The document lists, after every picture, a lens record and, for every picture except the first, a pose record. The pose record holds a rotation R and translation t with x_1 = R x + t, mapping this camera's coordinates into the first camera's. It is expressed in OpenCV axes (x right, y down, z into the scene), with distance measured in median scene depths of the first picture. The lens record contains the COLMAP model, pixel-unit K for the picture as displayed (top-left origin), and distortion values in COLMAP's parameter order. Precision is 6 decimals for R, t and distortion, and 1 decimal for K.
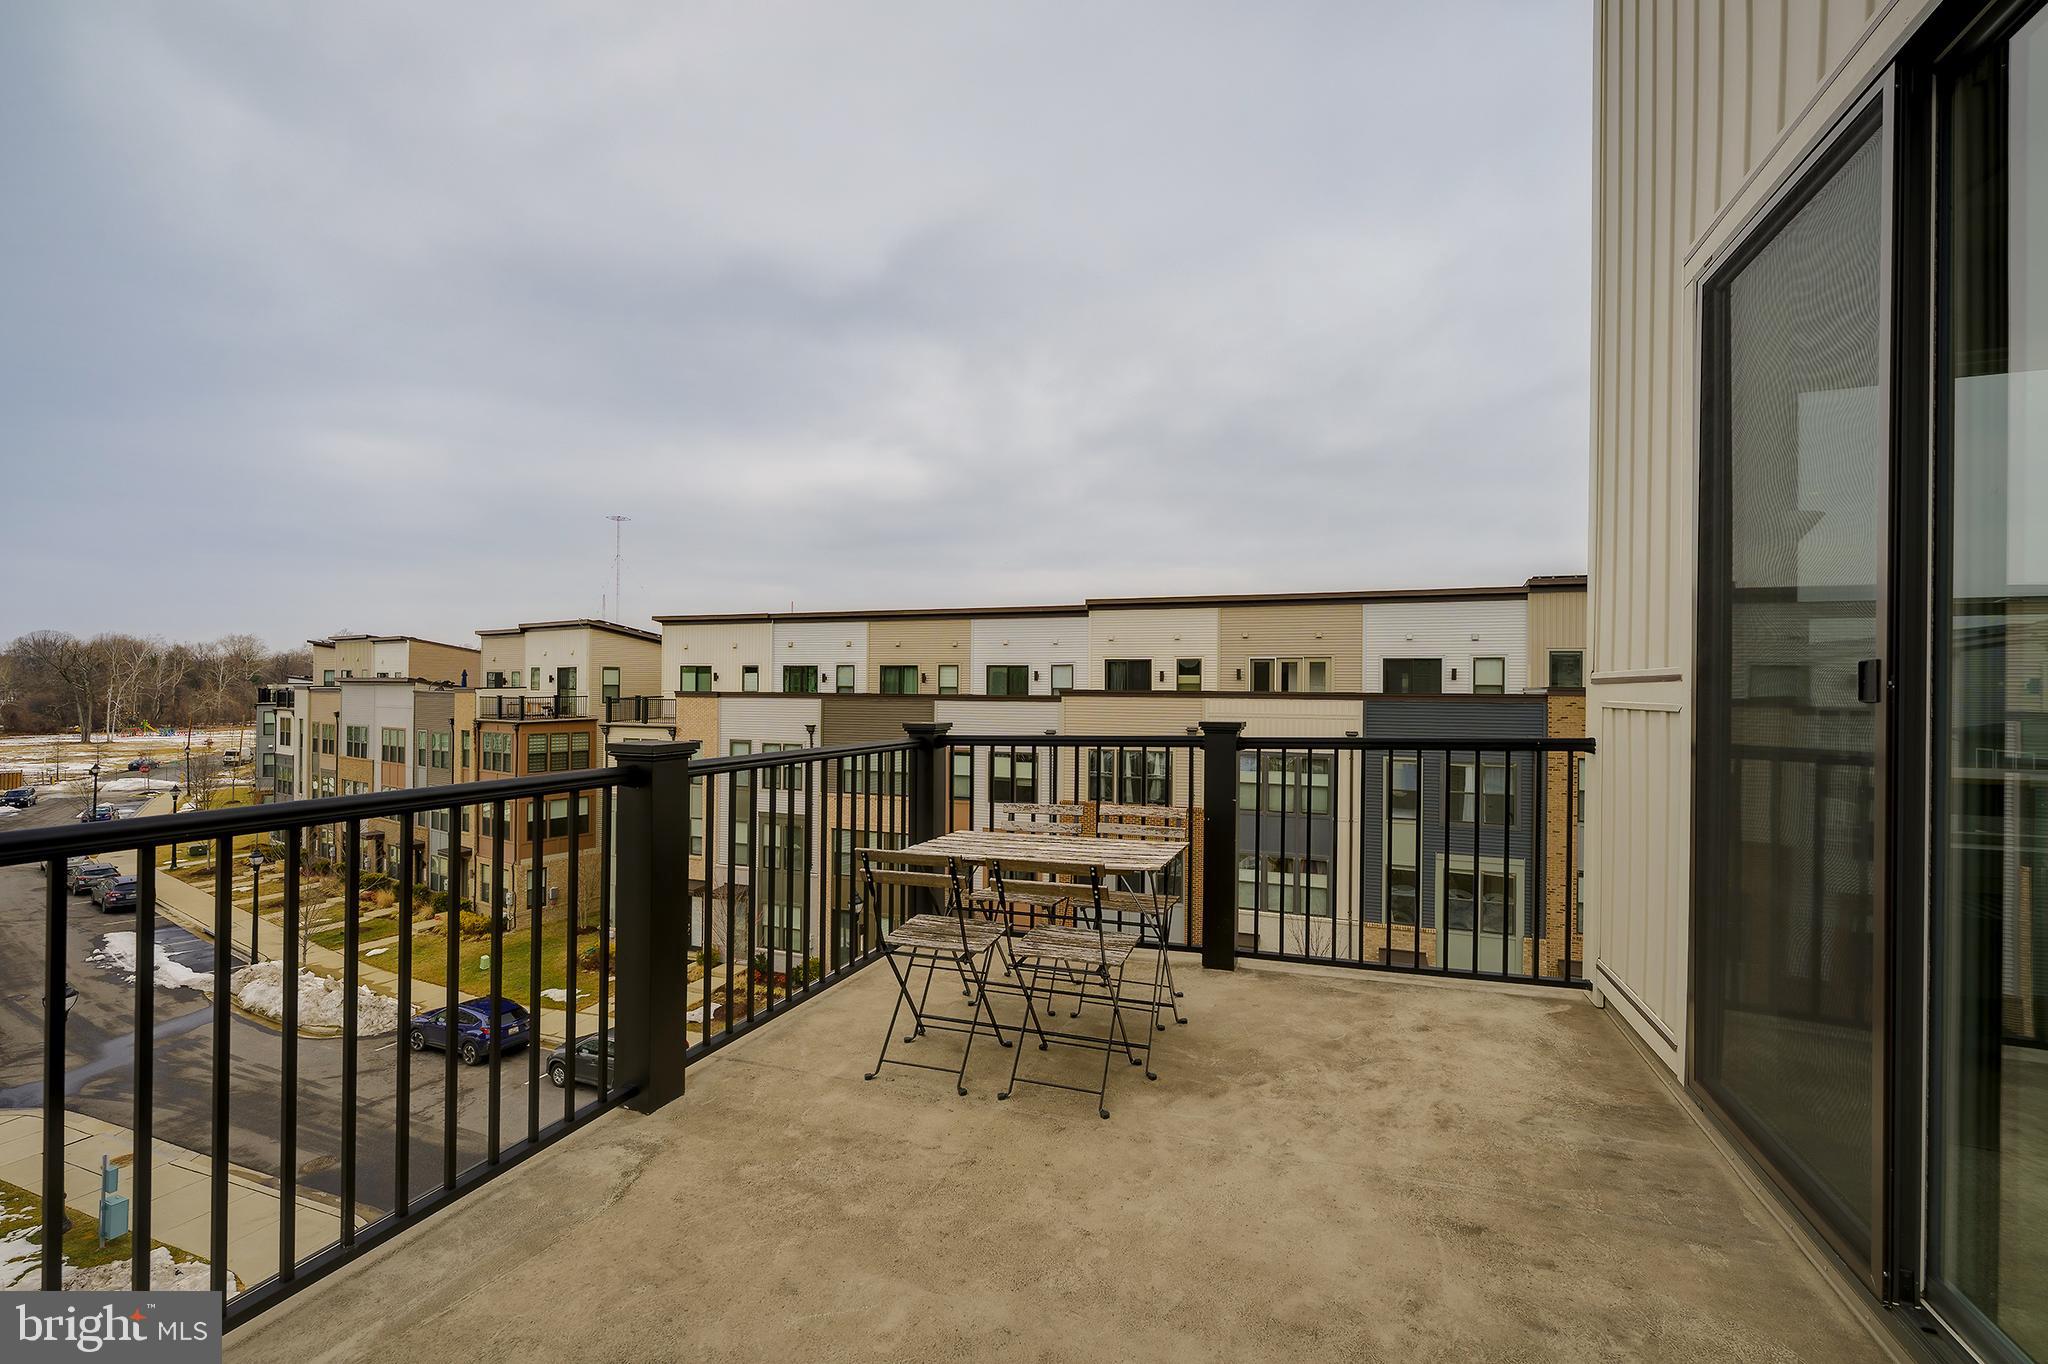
lens RADIAL K [[820.6, 0, 1024.0], [0, 820.6, 682.0], [0, 0, 1]] dist [-0.000266, -0.000100]
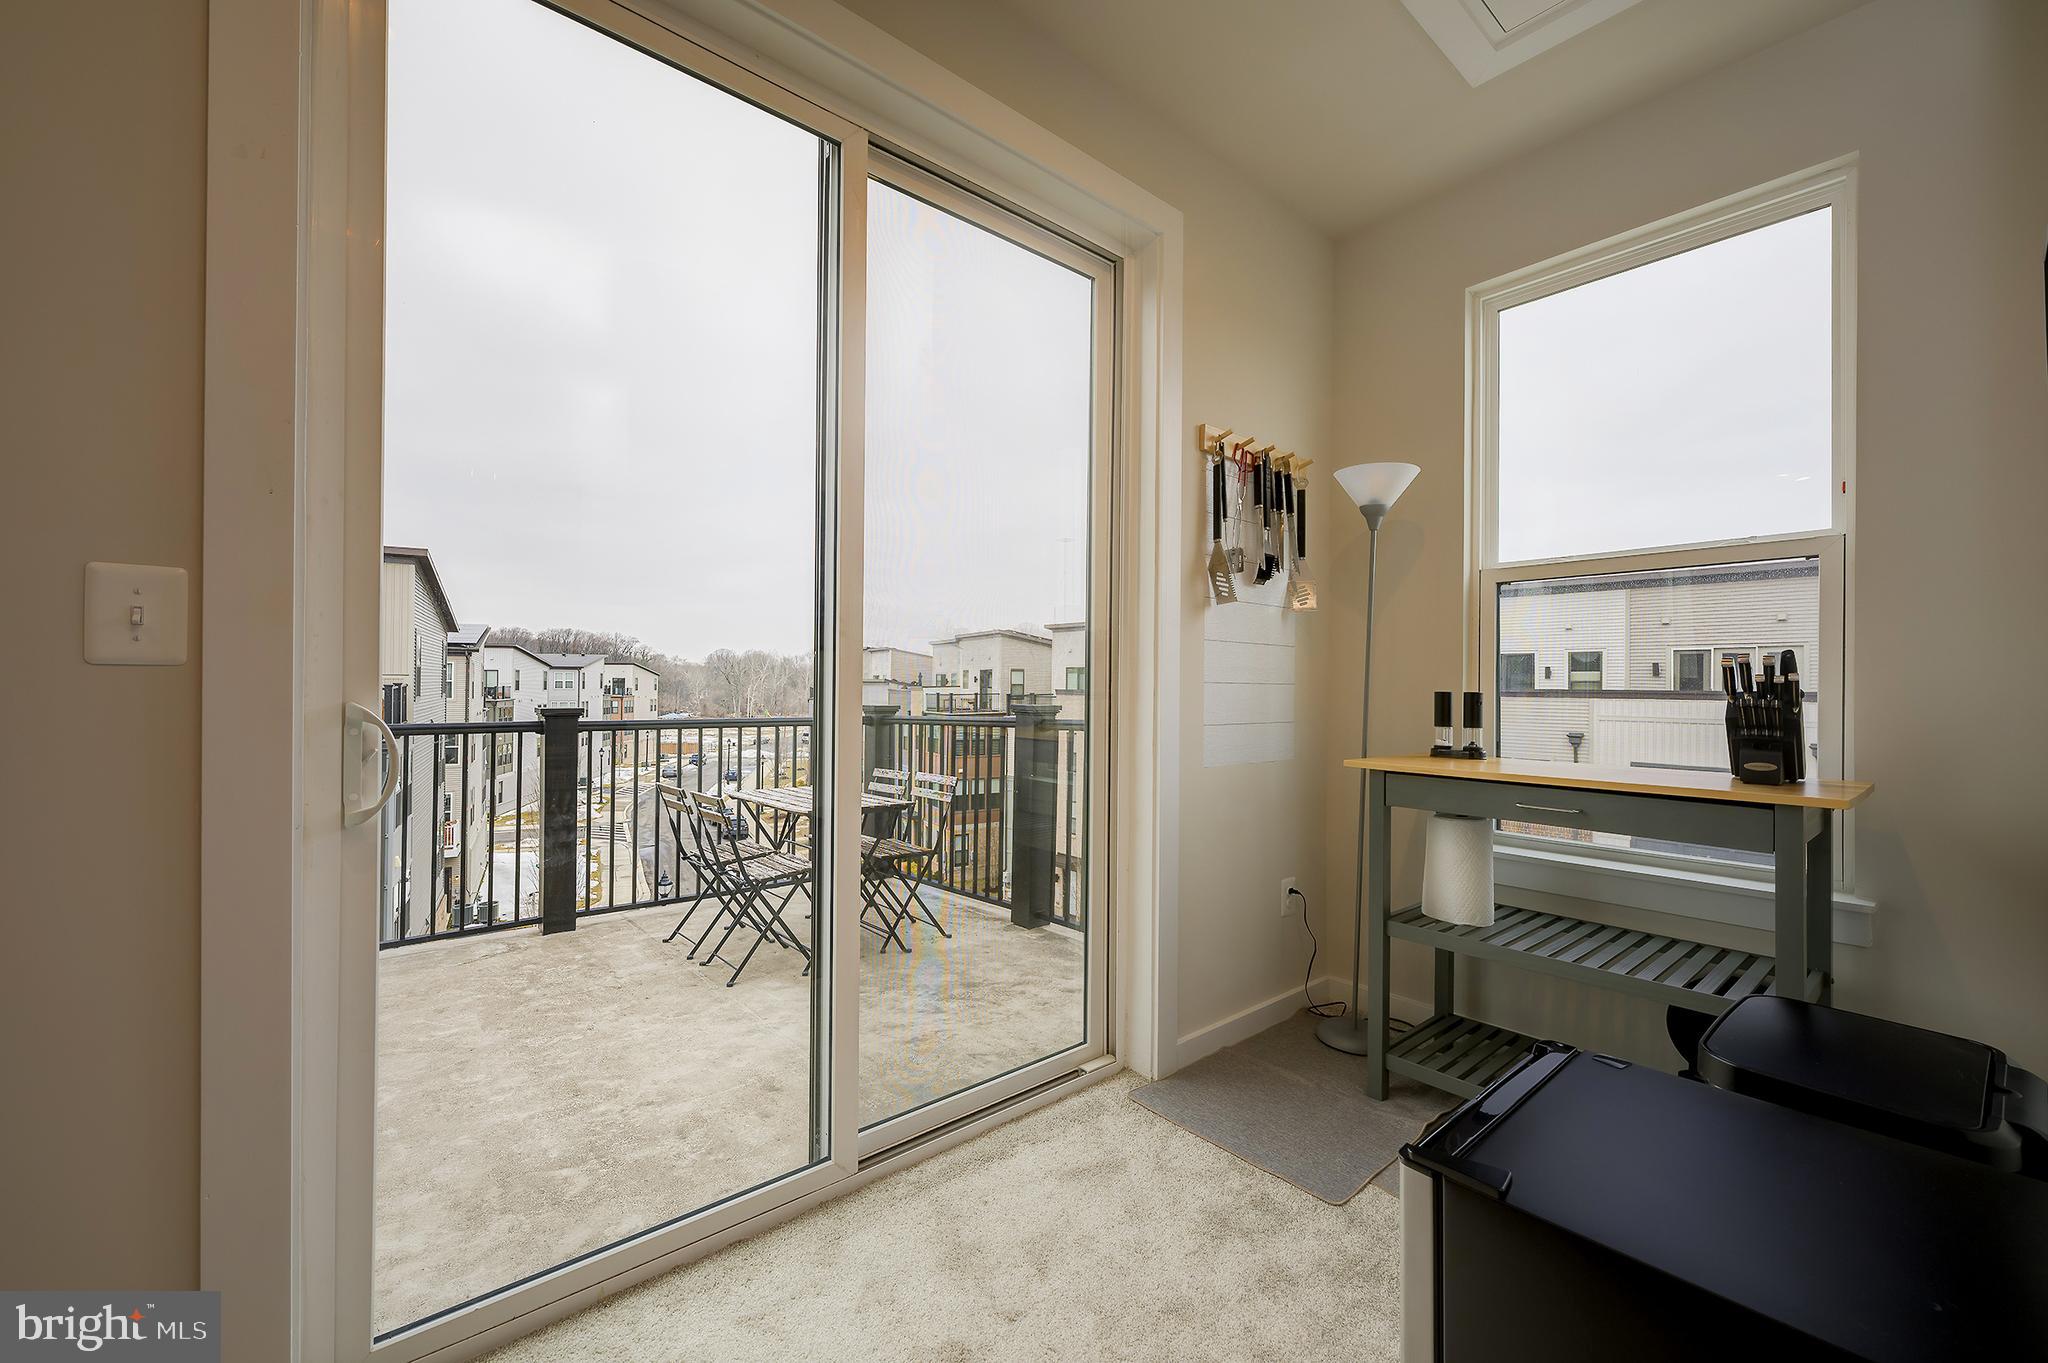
lens RADIAL K [[800.0, 0, 1024.0], [0, 800.0, 681.5], [0, 0, 1]] dist [0.000542, 0.000092]
pose [[0.873100, -0.002569, -0.487534, 0.083831], [0.001988, 0.999997, -0.001708, 0.002099], [0.487536, 0.000522, 0.873103, 0.005791]]
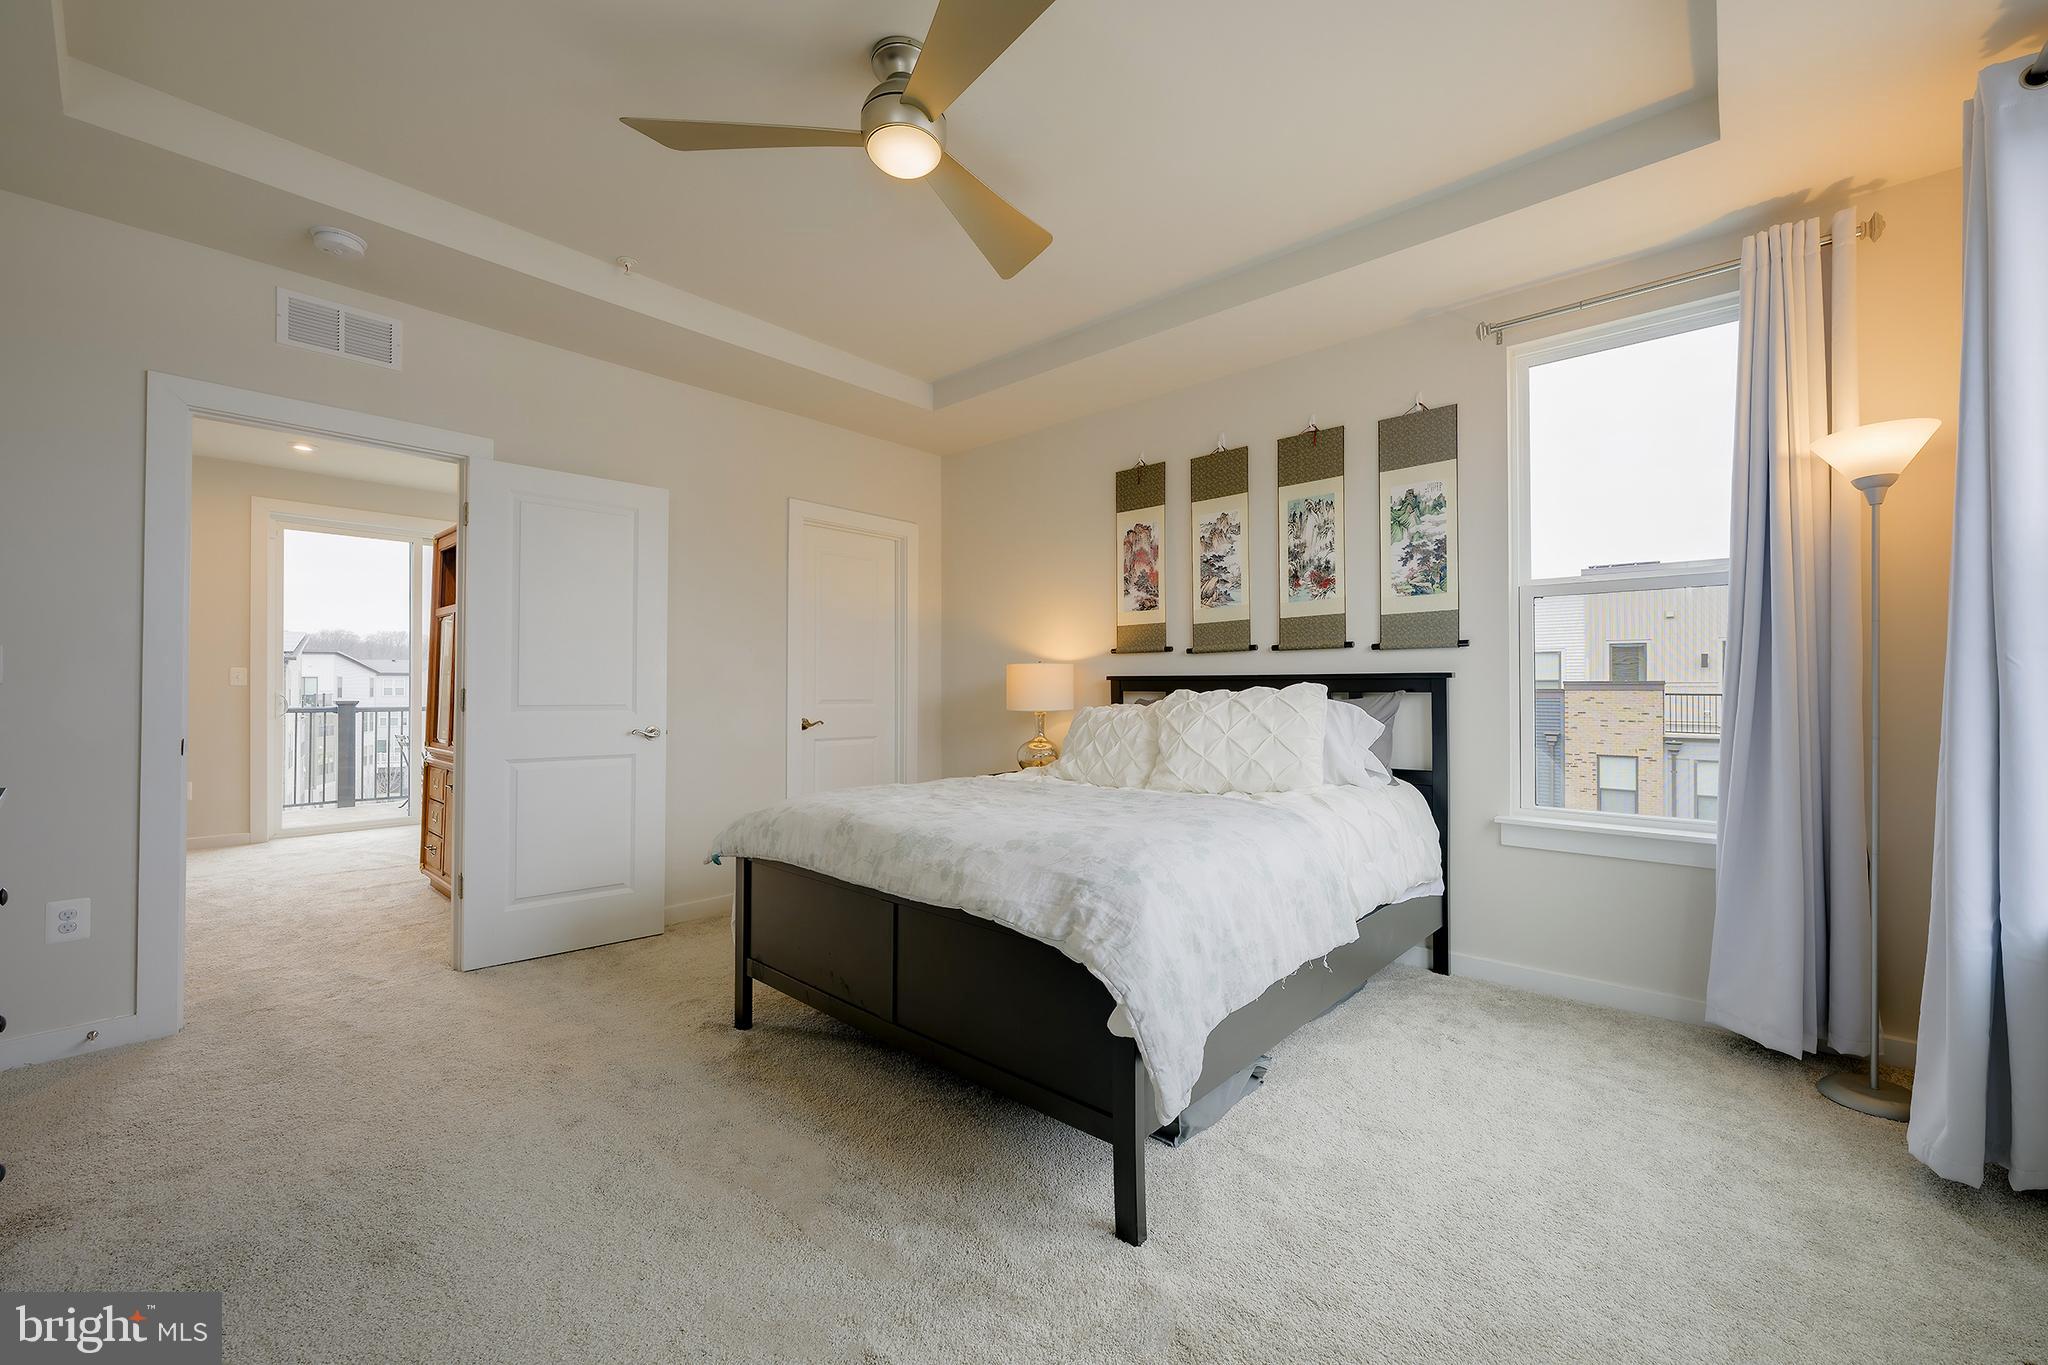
lens RADIAL K [[800.0, 0, 1024.0], [0, 800.0, 682.5], [0, 0, 1]] dist [0.000542, 0.000092]
pose [[0.932991, -0.007526, -0.359822, 0.253734], [0.005724, 0.999965, -0.006073, 0.002564], [0.359855, 0.003607, 0.933001, -0.081599]]
